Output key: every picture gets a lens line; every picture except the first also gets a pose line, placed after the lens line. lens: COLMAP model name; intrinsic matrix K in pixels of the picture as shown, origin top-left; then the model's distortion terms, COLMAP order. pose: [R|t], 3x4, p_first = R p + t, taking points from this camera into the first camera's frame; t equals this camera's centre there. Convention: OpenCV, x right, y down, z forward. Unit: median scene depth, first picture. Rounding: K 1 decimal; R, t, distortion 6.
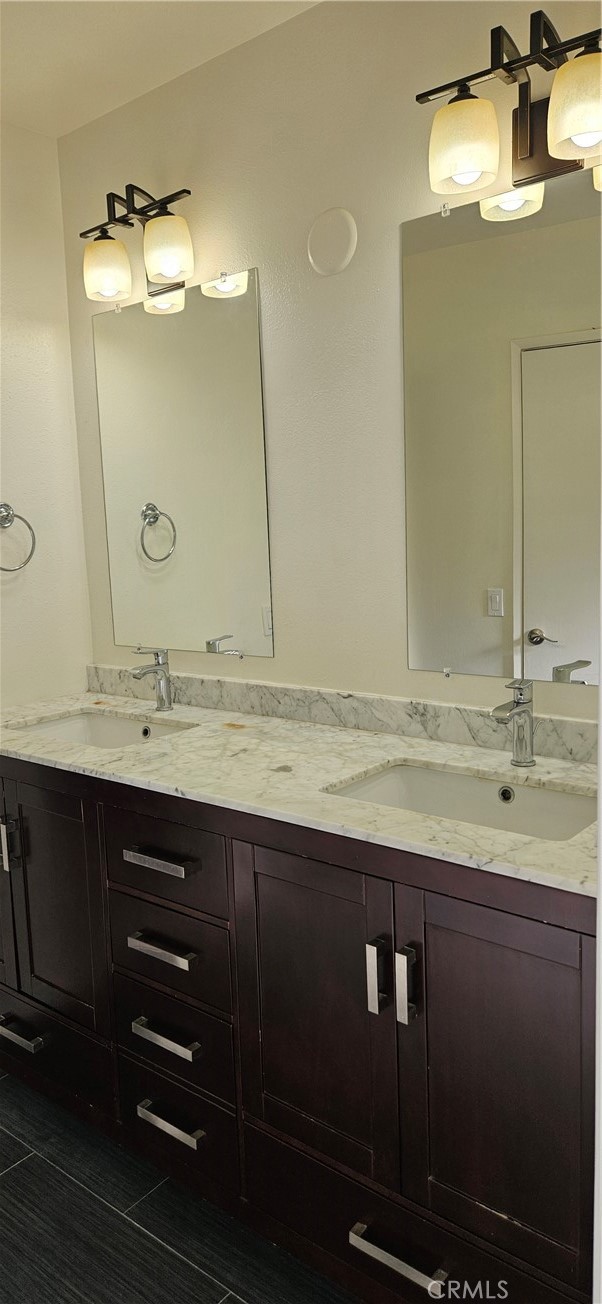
lens RADIAL K [[872.2, 0, 307.1], [0, 872.2, 647.8], [0, 0, 1]] dist [0.081820, -0.071904]
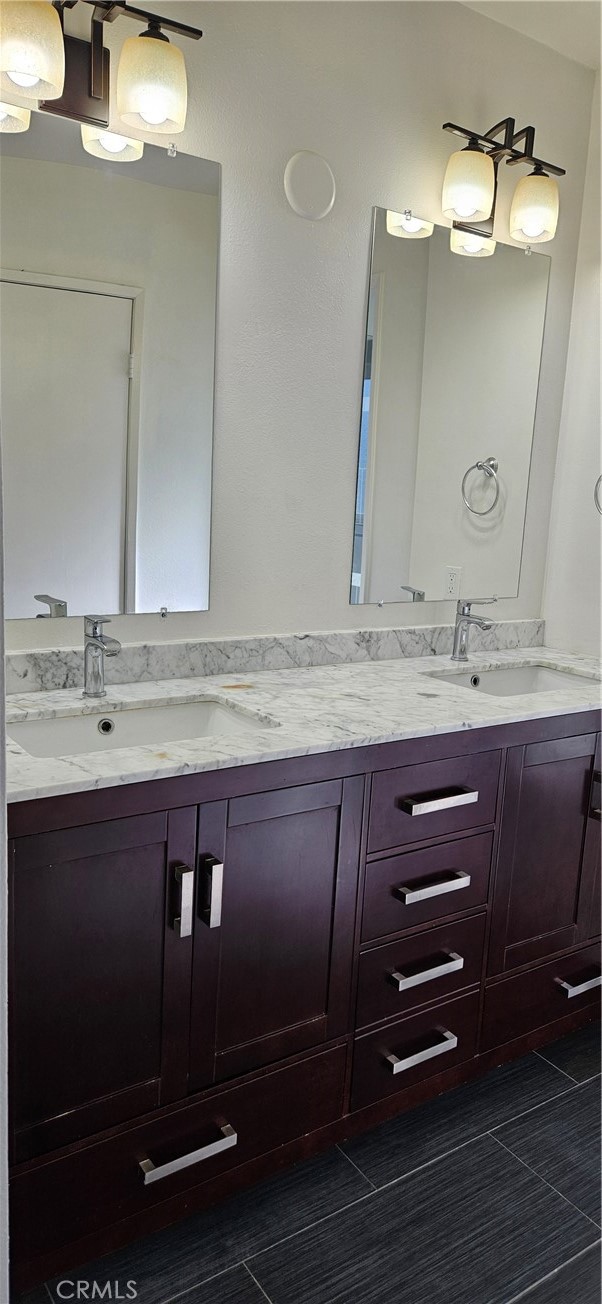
lens RADIAL K [[872.2, 0, 307.1], [0, 872.2, 647.8], [0, 0, 1]] dist [0.081820, -0.071904]
pose [[0.279973, -0.125609, 0.951755, -0.961284], [0.068933, 0.991475, 0.110573, -0.047711], [-0.957530, 0.034650, 0.286244, 0.703751]]
